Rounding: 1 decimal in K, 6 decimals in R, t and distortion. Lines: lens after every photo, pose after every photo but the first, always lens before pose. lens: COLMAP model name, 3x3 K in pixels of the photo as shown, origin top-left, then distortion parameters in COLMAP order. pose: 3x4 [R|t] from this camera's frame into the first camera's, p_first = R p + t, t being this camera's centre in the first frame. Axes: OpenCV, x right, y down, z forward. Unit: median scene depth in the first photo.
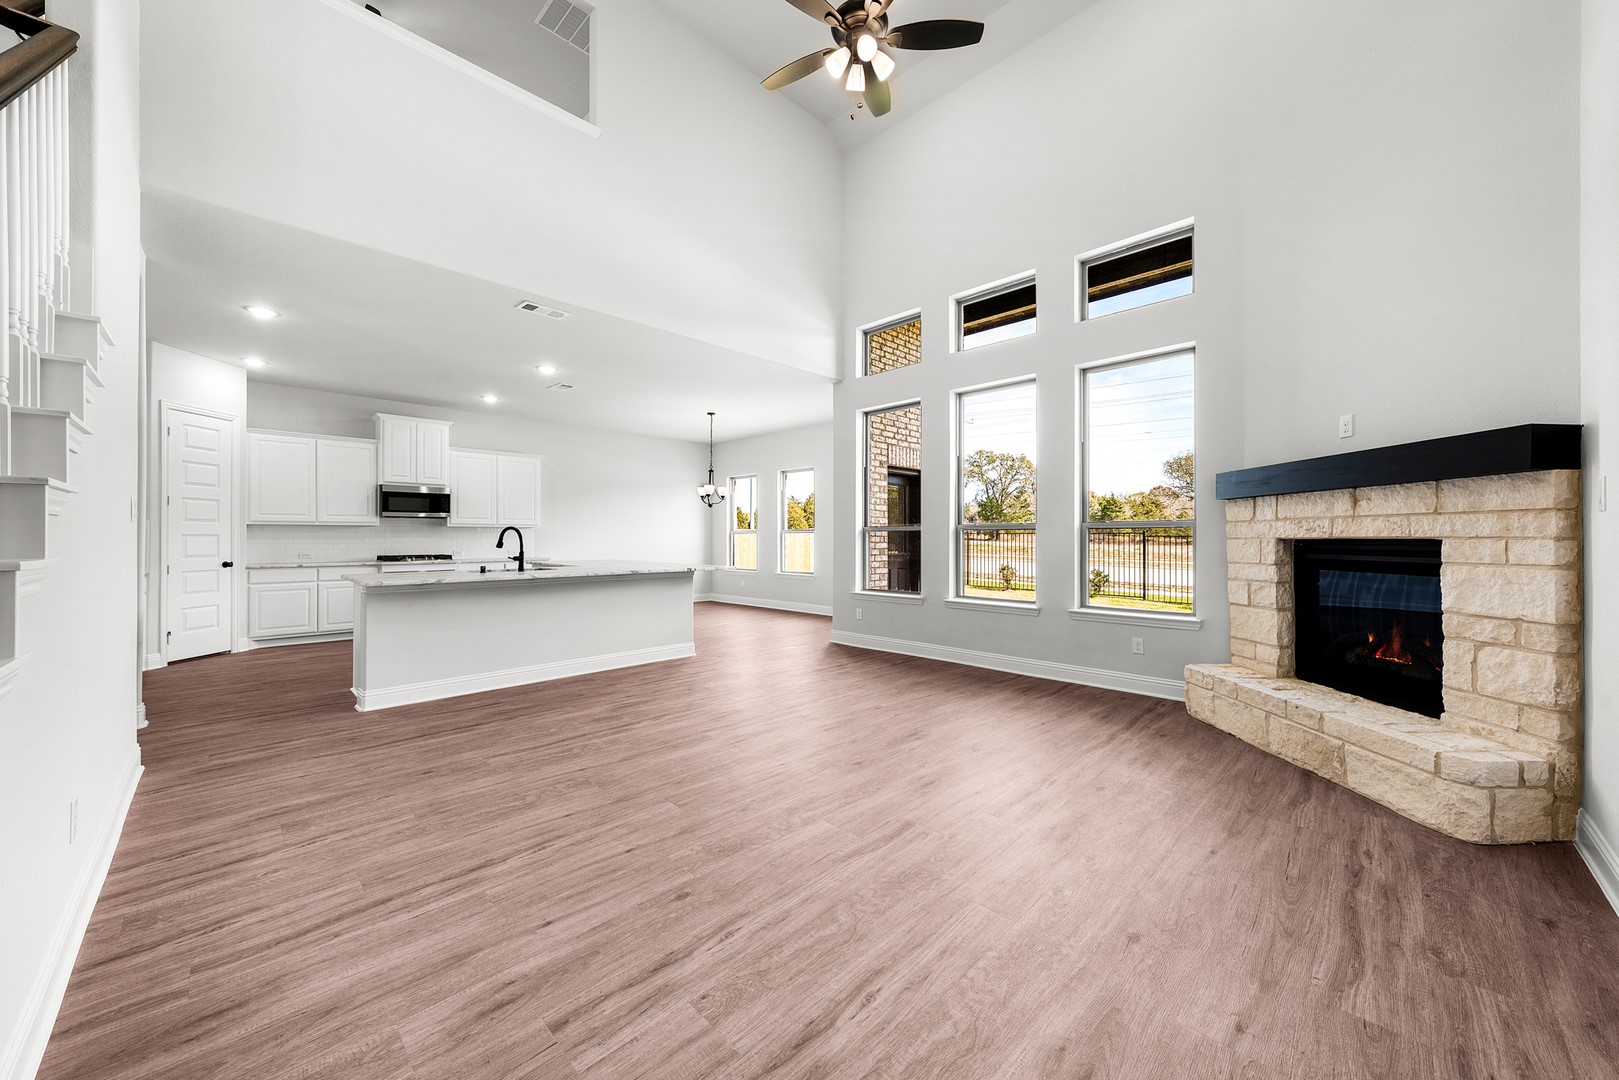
lens RADIAL K [[585.6, 0, 809.9], [0, 585.6, 534.7], [0, 0, 1]] dist [-0.001529, -0.000036]
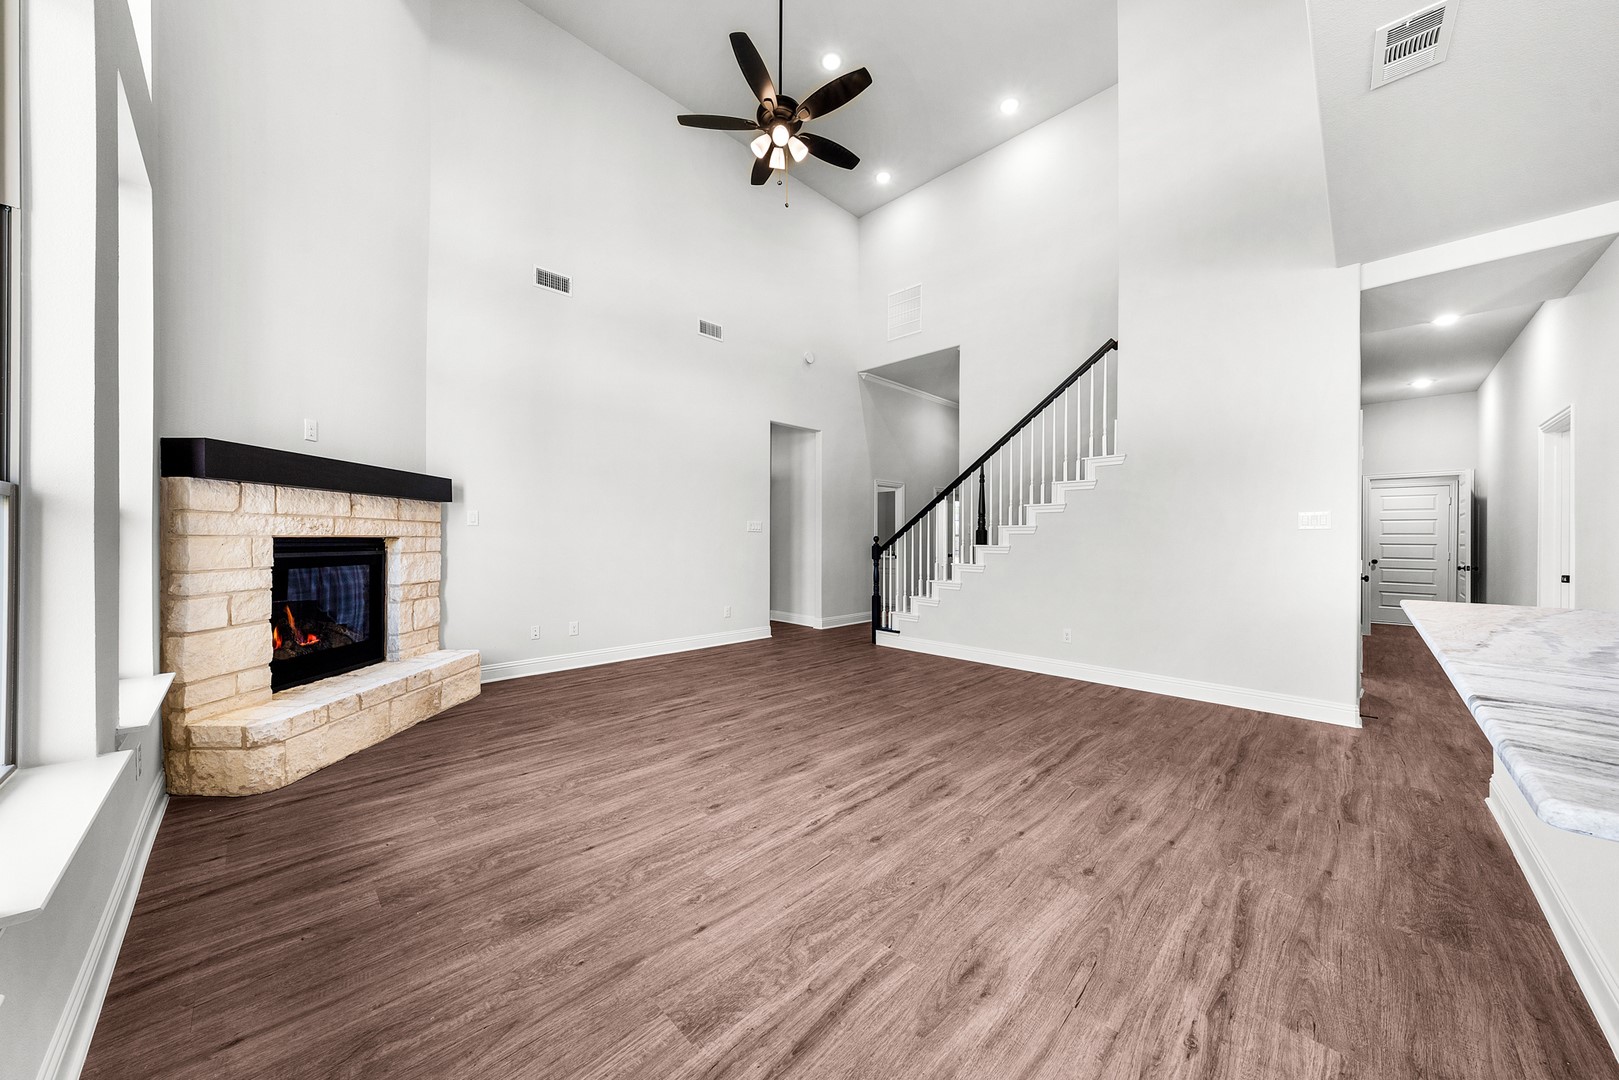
lens RADIAL K [[558.9, 0, 803.9], [0, 558.9, 540.8], [0, 0, 1]] dist [-0.000644, 0.000027]
pose [[-0.999970, -0.005468, 0.005553, 0.024174], [-0.005491, 0.999977, -0.003989, 0.013556], [-0.005531, -0.004020, -0.999977, 2.066307]]
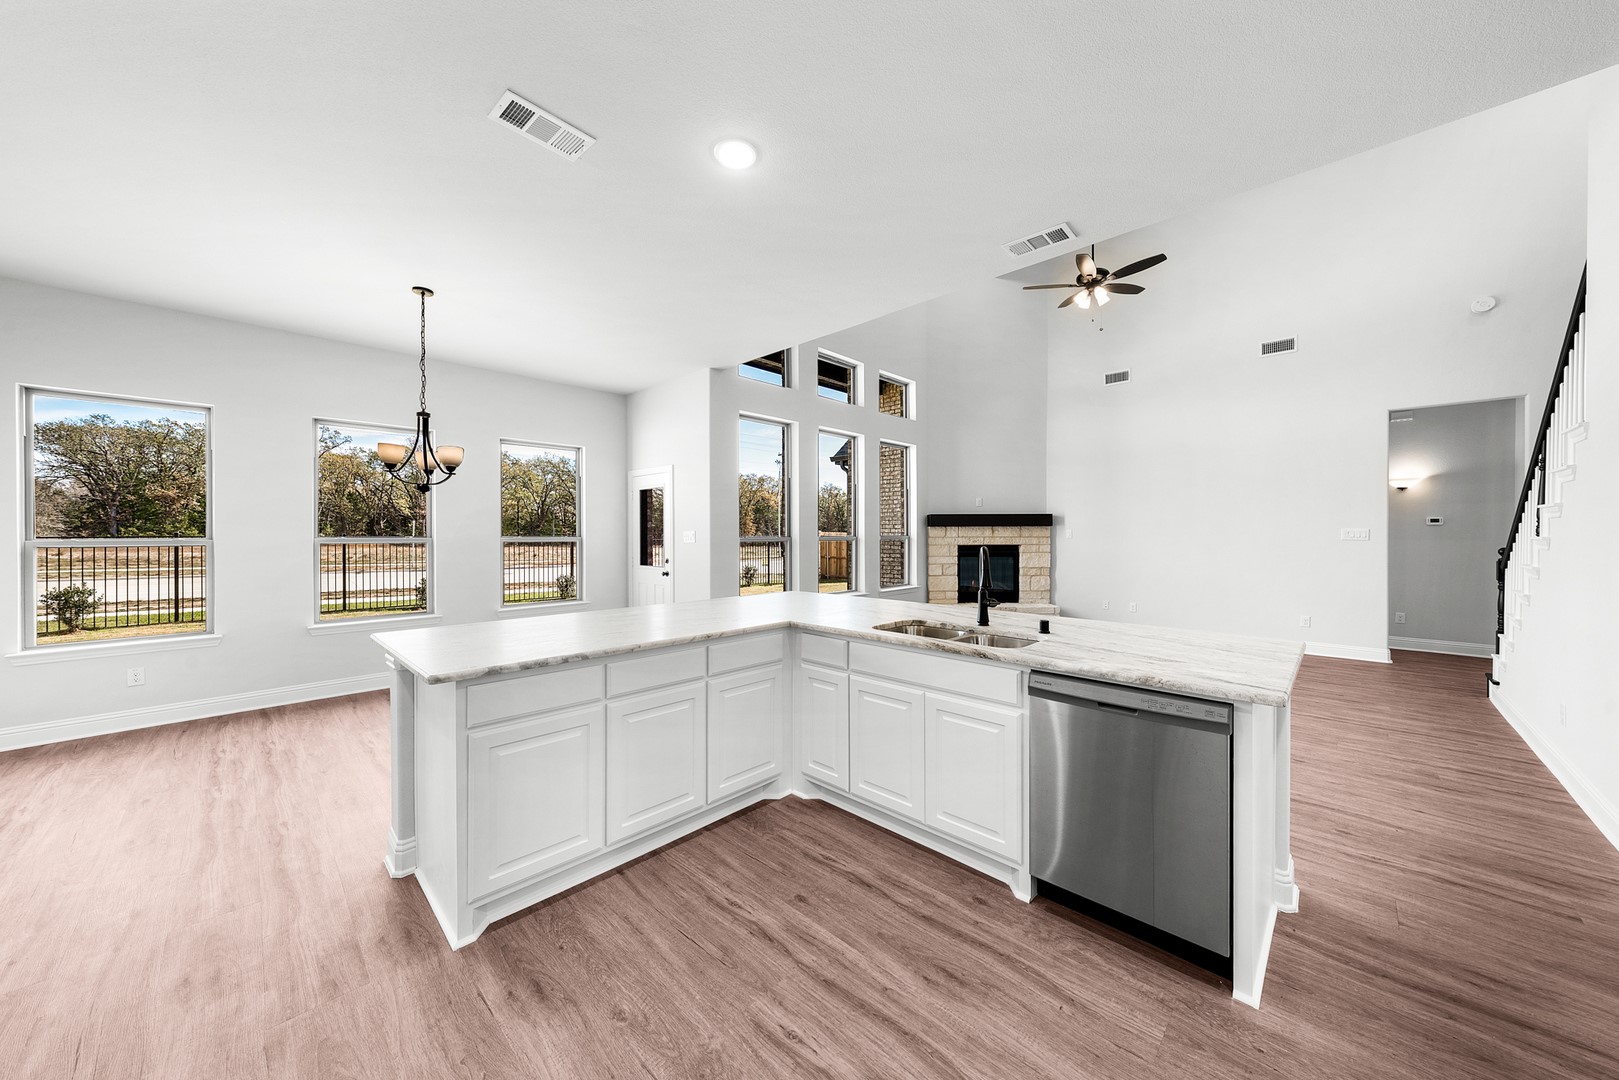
lens RADIAL K [[553.3, 0, 813.1], [0, 553.3, 532.1], [0, 0, 1]] dist [-0.000762, 0.000050]
pose [[-0.012794, 0.003959, 0.999910, -1.613855], [-0.004256, 0.999983, -0.004014, -0.038635], [-0.999909, -0.004307, -0.012777, 1.837771]]
